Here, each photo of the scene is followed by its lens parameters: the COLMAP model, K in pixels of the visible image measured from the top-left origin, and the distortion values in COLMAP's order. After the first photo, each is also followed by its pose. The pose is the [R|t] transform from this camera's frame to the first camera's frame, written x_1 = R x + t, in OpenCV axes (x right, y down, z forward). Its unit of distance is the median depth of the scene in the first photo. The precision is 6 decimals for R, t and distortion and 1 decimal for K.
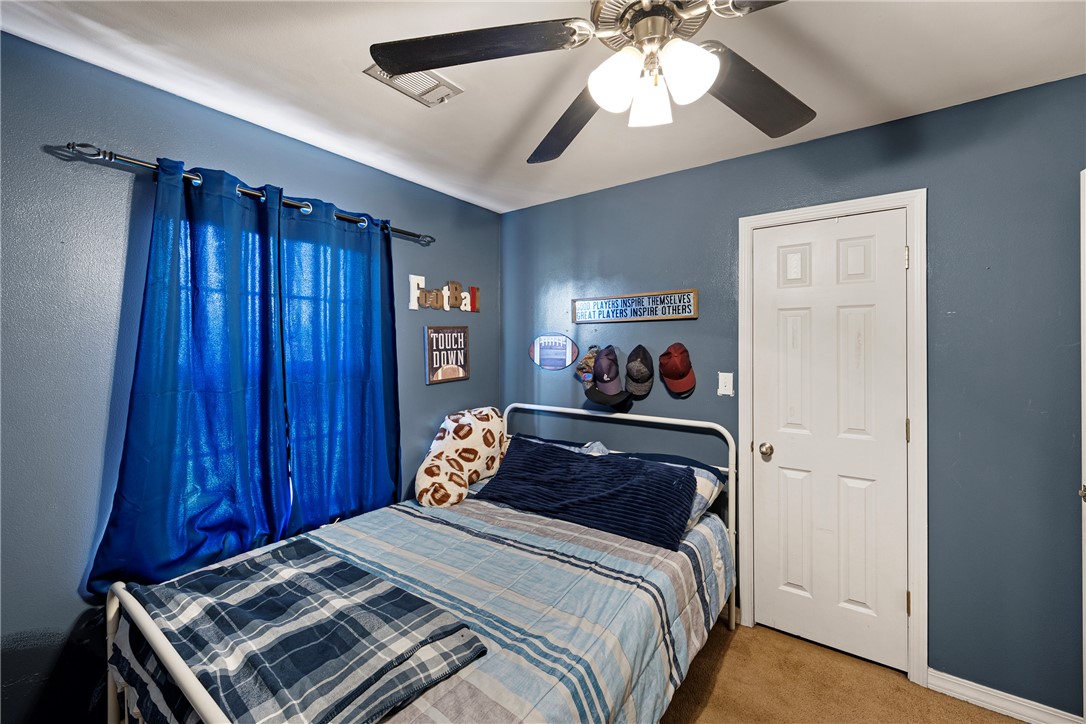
lens RADIAL K [[444.9, 0, 548.5], [0, 444.9, 351.5], [0, 0, 1]] dist [-0.008191, 0.000840]
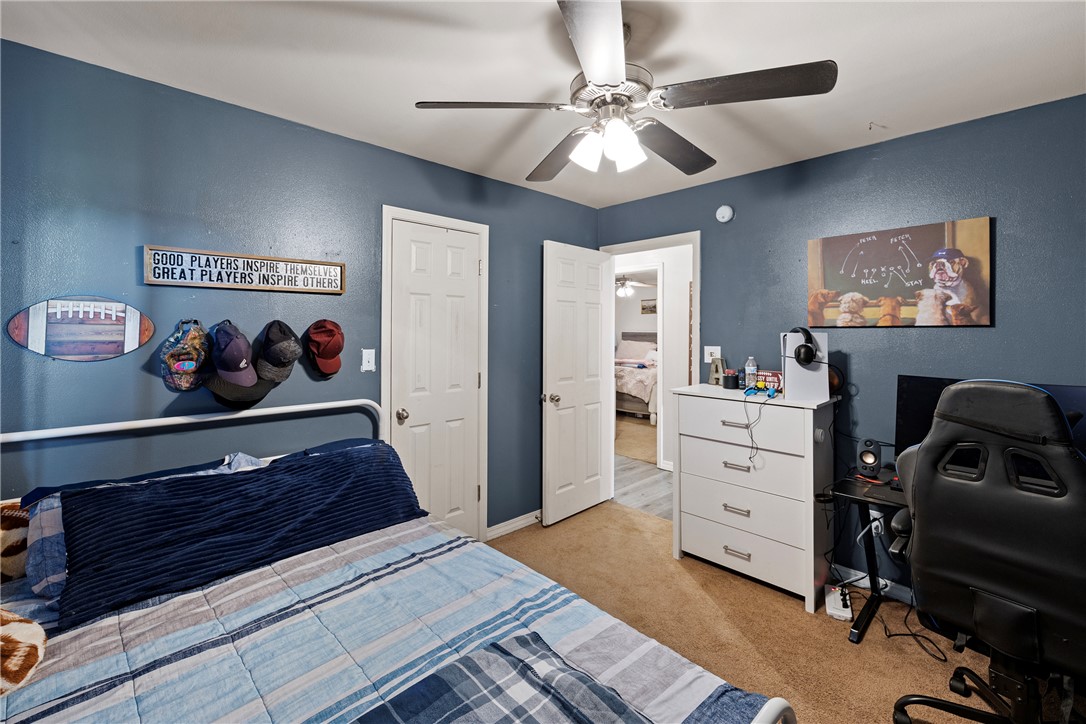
lens RADIAL K [[444.9, 0, 551.7], [0, 444.9, 332.9], [0, 0, 1]] dist [-0.008191, 0.000840]
pose [[0.183191, -0.006959, 0.983053, -0.554533], [0.001724, 0.999976, 0.006757, 0.003469], [-0.983076, 0.000457, 0.183199, 0.400290]]
